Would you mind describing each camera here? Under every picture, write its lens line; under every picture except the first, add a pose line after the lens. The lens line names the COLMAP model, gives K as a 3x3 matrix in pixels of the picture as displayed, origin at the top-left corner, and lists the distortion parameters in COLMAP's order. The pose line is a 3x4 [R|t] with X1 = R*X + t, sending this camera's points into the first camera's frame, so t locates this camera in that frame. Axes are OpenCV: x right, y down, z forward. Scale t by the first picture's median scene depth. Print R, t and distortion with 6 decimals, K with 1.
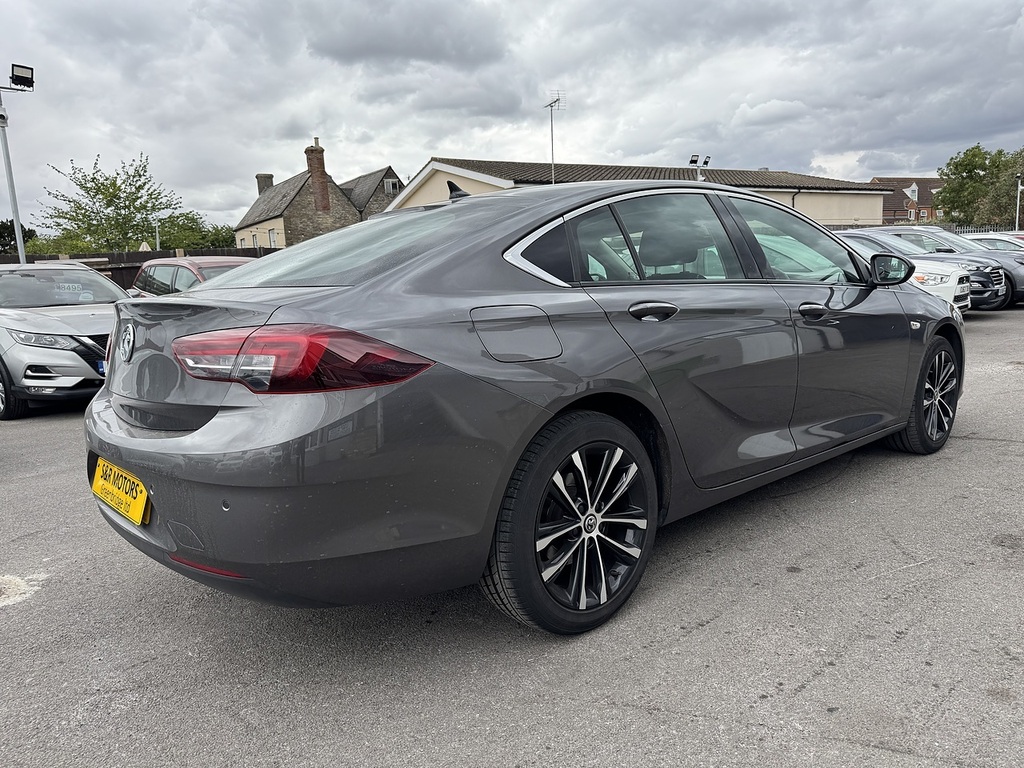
lens RADIAL K [[734.7, 0, 510.2], [0, 734.7, 378.6], [0, 0, 1]] dist [0.013869, -0.026601]
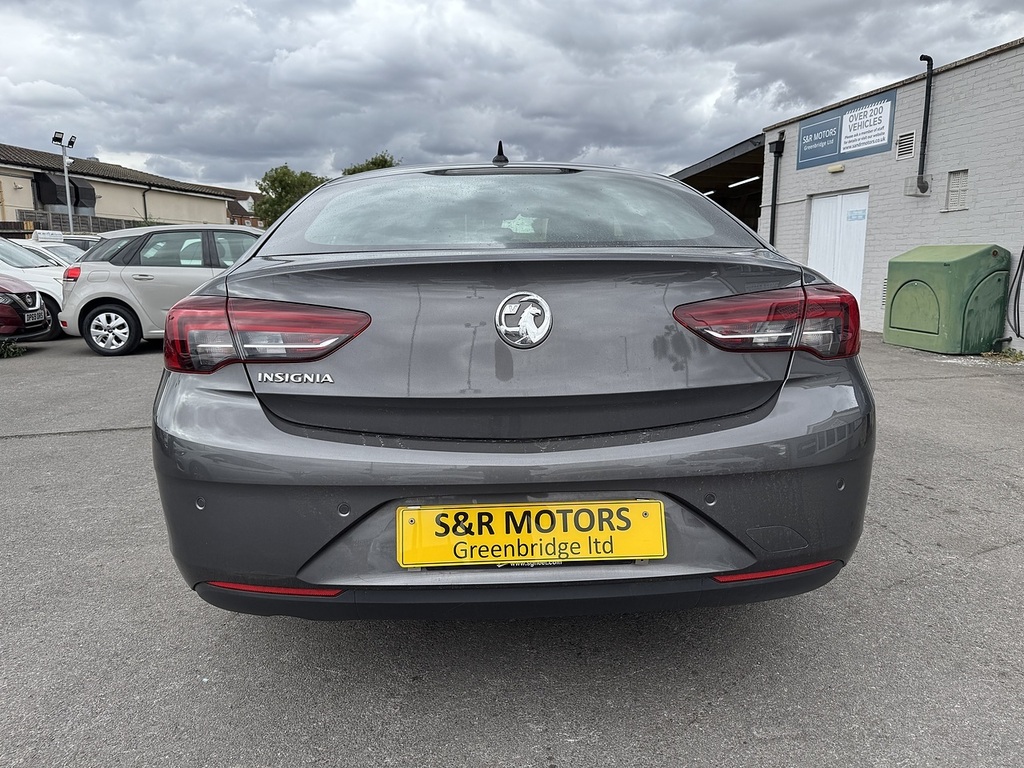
lens RADIAL K [[734.7, 0, 521.6], [0, 734.7, 377.9], [0, 0, 1]] dist [0.013869, -0.026601]
pose [[0.624669, -0.078601, 0.776924, -1.056413], [0.083540, 0.995938, 0.033590, -0.006087], [-0.776408, 0.043922, 0.628698, 0.608588]]
